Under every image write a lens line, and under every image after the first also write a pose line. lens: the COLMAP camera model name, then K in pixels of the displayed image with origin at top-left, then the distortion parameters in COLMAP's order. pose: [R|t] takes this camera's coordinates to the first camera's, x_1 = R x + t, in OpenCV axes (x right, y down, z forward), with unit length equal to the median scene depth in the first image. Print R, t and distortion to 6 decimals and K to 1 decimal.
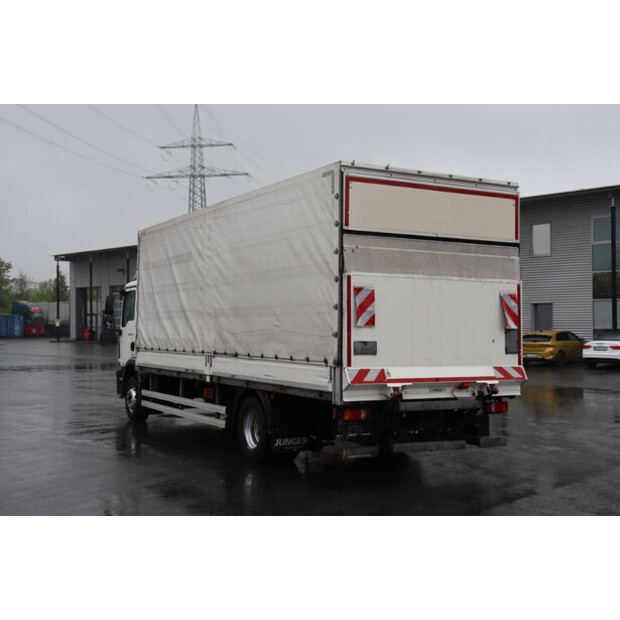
lens RADIAL K [[810.2, 0, 308.2], [0, 810.2, 304.0], [0, 0, 1]] dist [0.035442, 0.000000]
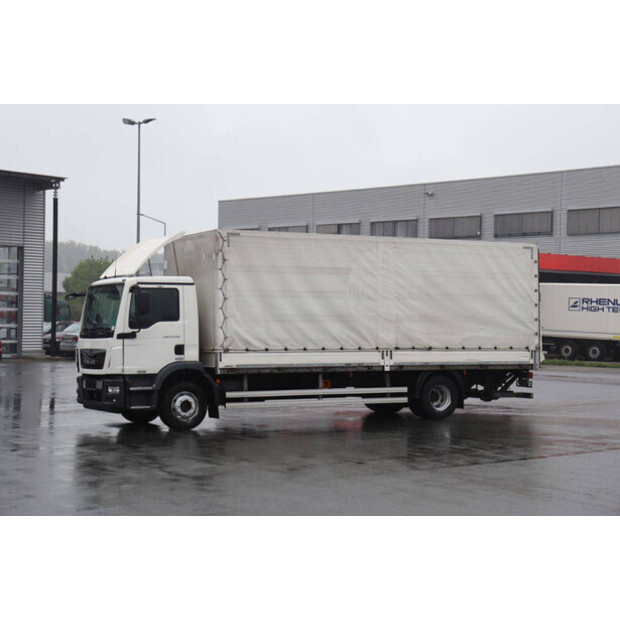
lens RADIAL K [[1167.7, 0, 305.1], [0, 1167.7, 310.0], [0, 0, 1]] dist [0.254733, 0.000000]
pose [[0.004847, 0.011043, 0.999927, -2.596709], [-0.035008, 0.999328, -0.010867, 0.028722], [-0.999375, -0.034952, 0.005230, 1.437685]]
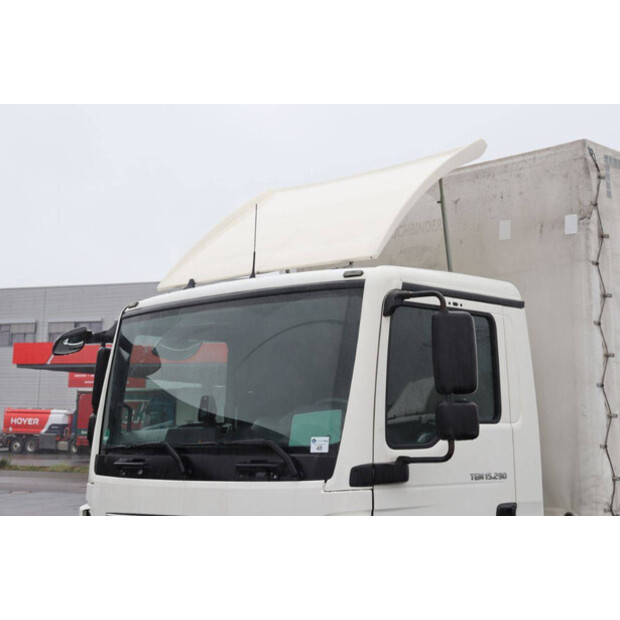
lens RADIAL K [[1094.4, 0, 314.0], [0, 1094.4, 308.2], [0, 0, 1]] dist [0.209698, 0.000000]
pose [[-0.297392, 0.108051, 0.948622, -0.934717], [-0.042602, 0.991084, -0.126243, 0.053113], [-0.953805, -0.077957, -0.290137, 1.979206]]
